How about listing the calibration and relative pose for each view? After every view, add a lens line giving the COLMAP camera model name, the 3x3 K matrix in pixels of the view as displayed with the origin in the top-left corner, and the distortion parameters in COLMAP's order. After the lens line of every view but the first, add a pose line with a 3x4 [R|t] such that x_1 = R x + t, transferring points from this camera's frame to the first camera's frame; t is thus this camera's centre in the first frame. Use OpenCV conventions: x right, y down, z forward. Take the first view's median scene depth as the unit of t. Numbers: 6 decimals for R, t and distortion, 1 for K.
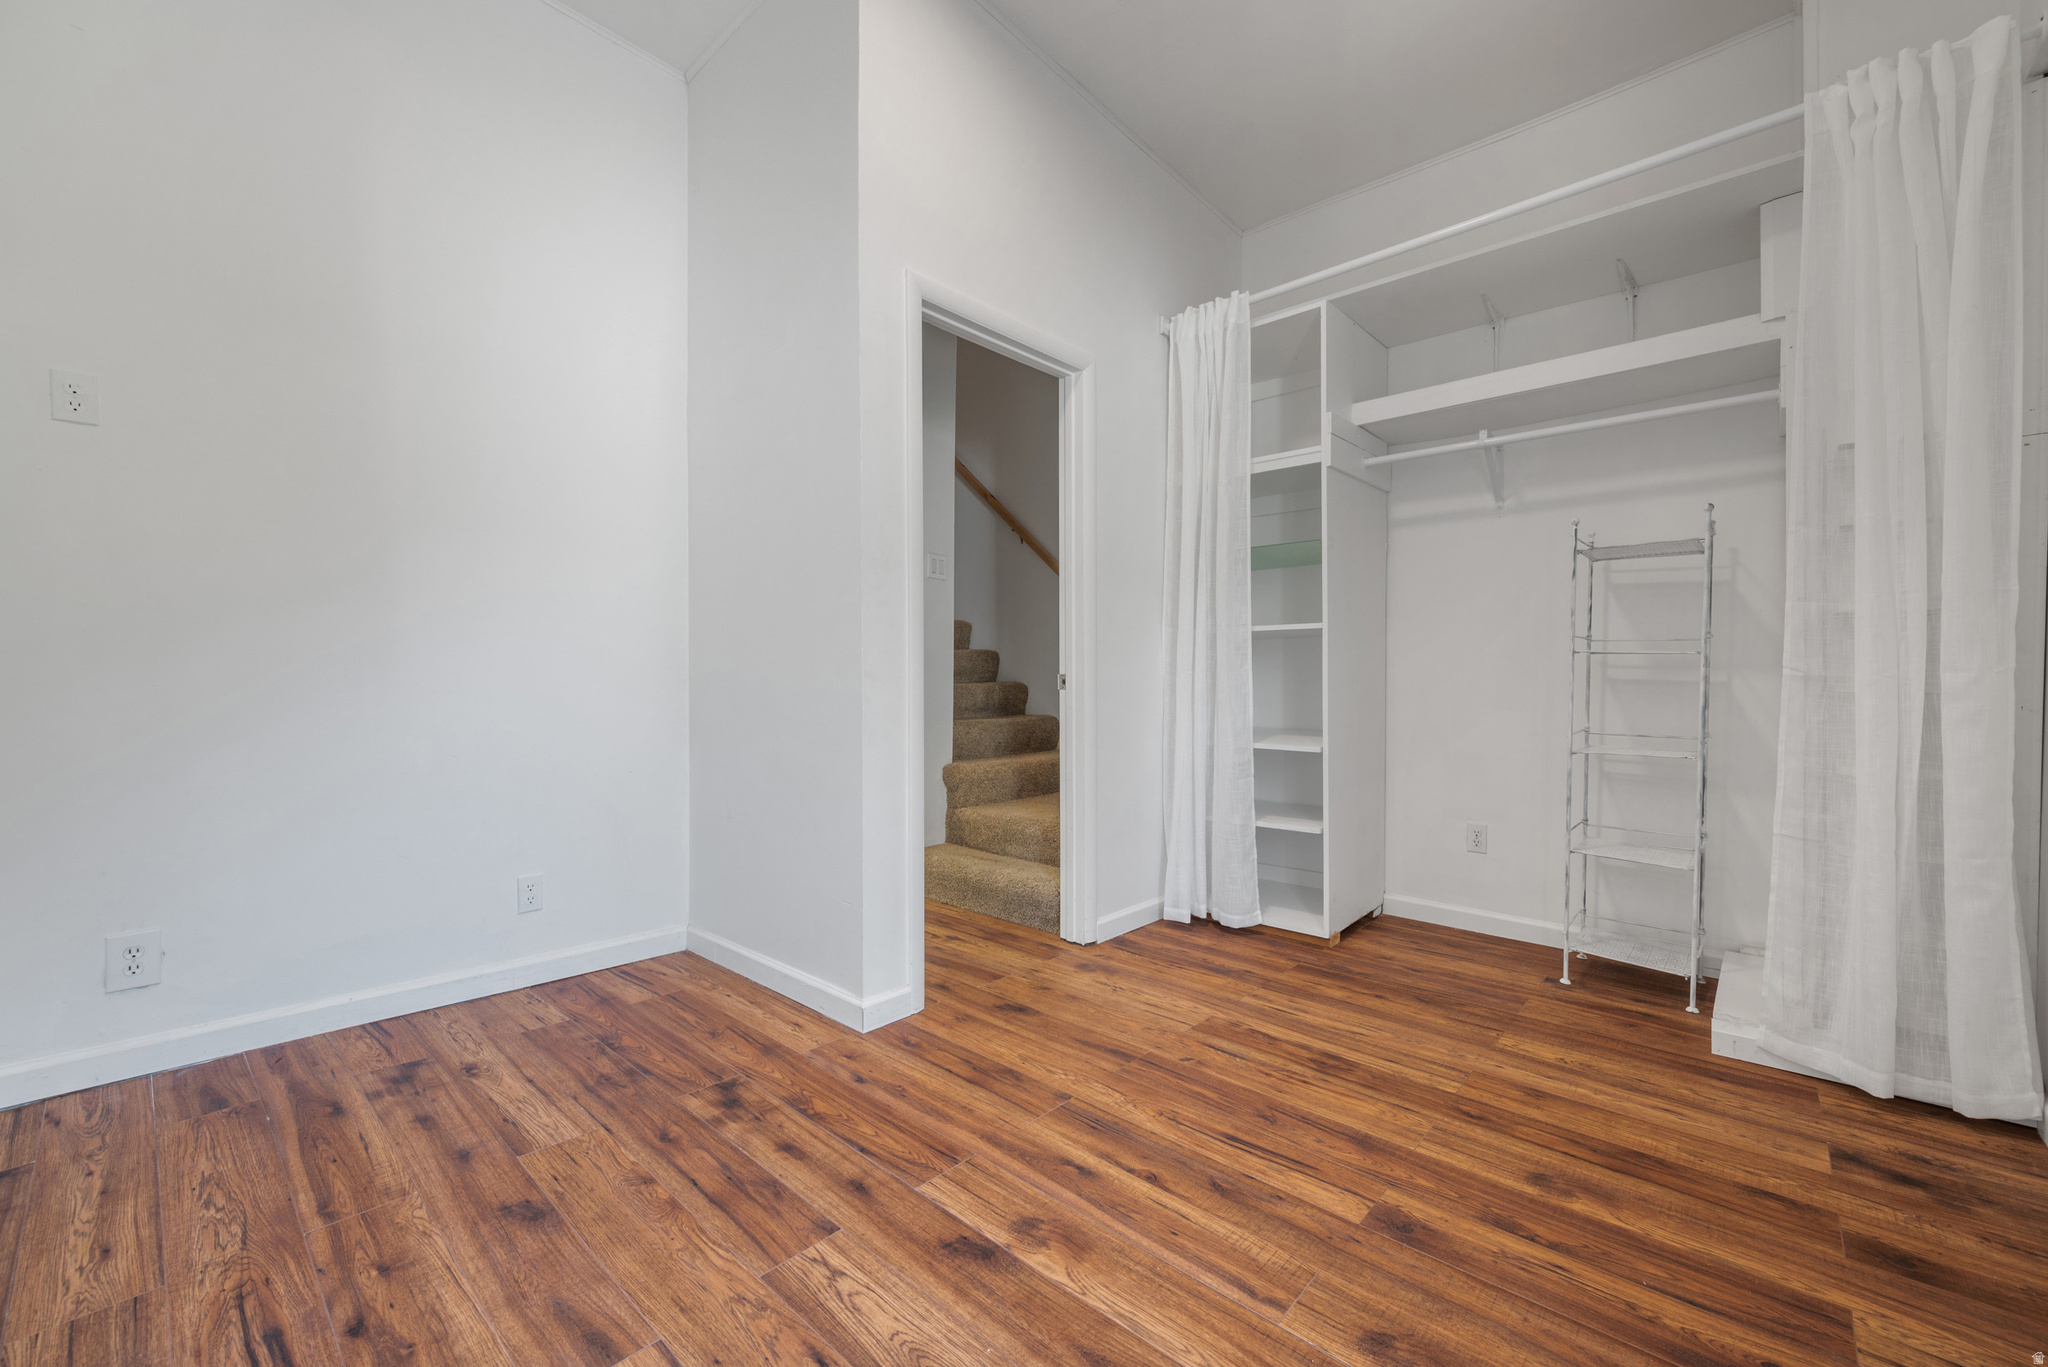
lens RADIAL K [[821.7, 0, 1027.7], [0, 821.7, 693.1], [0, 0, 1]] dist [-0.001272, -0.000099]
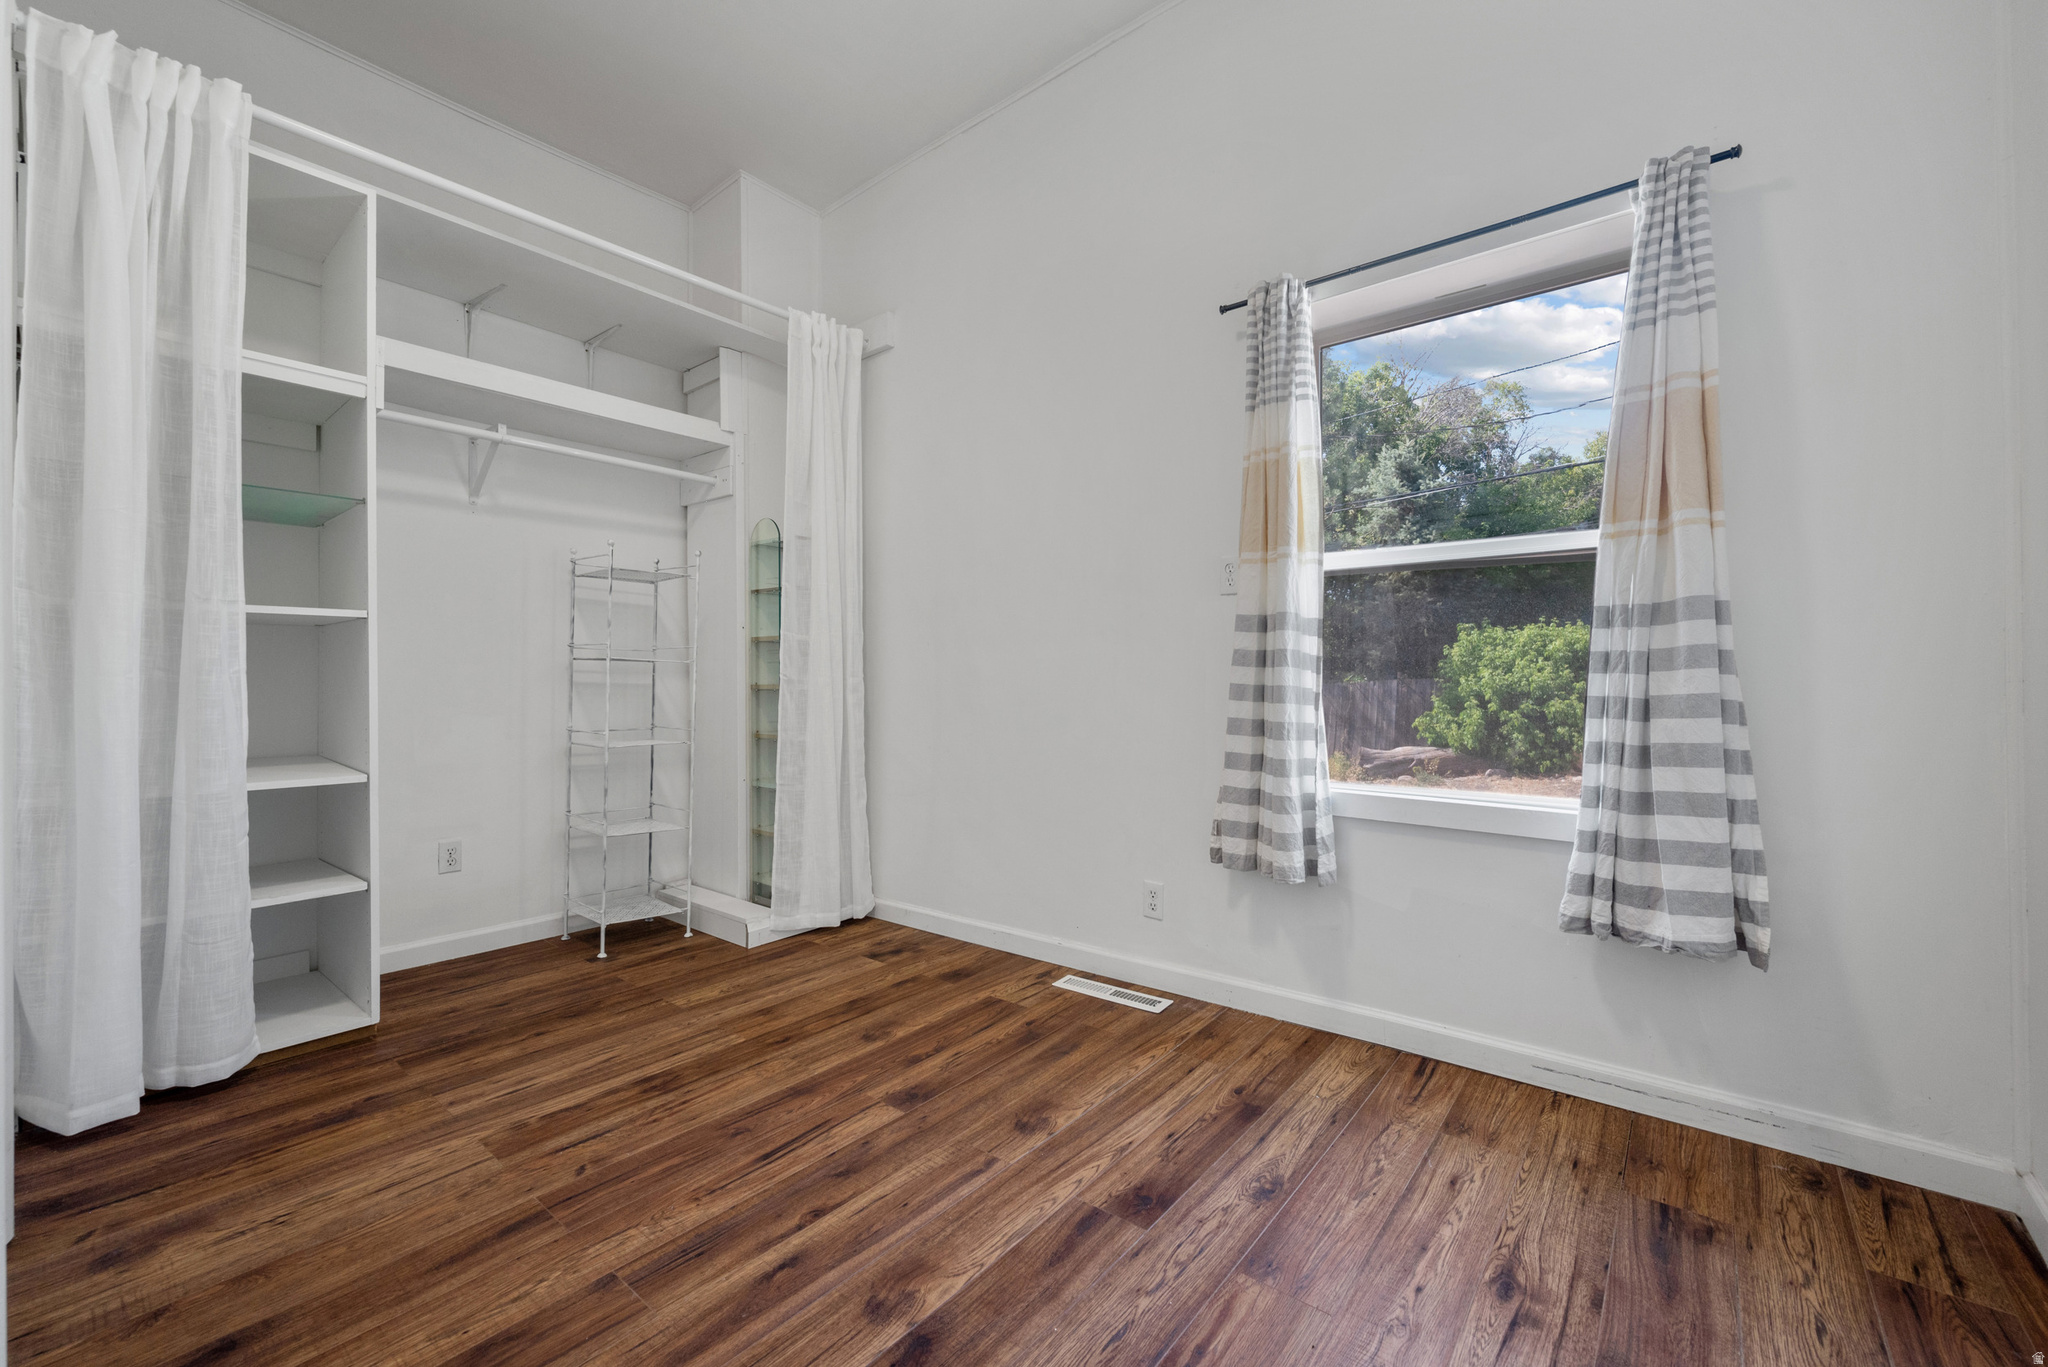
lens RADIAL K [[821.7, 0, 1027.7], [0, 821.7, 693.1], [0, 0, 1]] dist [-0.001272, -0.000099]
pose [[-0.049140, -0.020056, 0.998591, -0.605343], [0.022757, 0.999516, 0.021194, -0.017339], [-0.998533, 0.023766, -0.048659, 0.602826]]
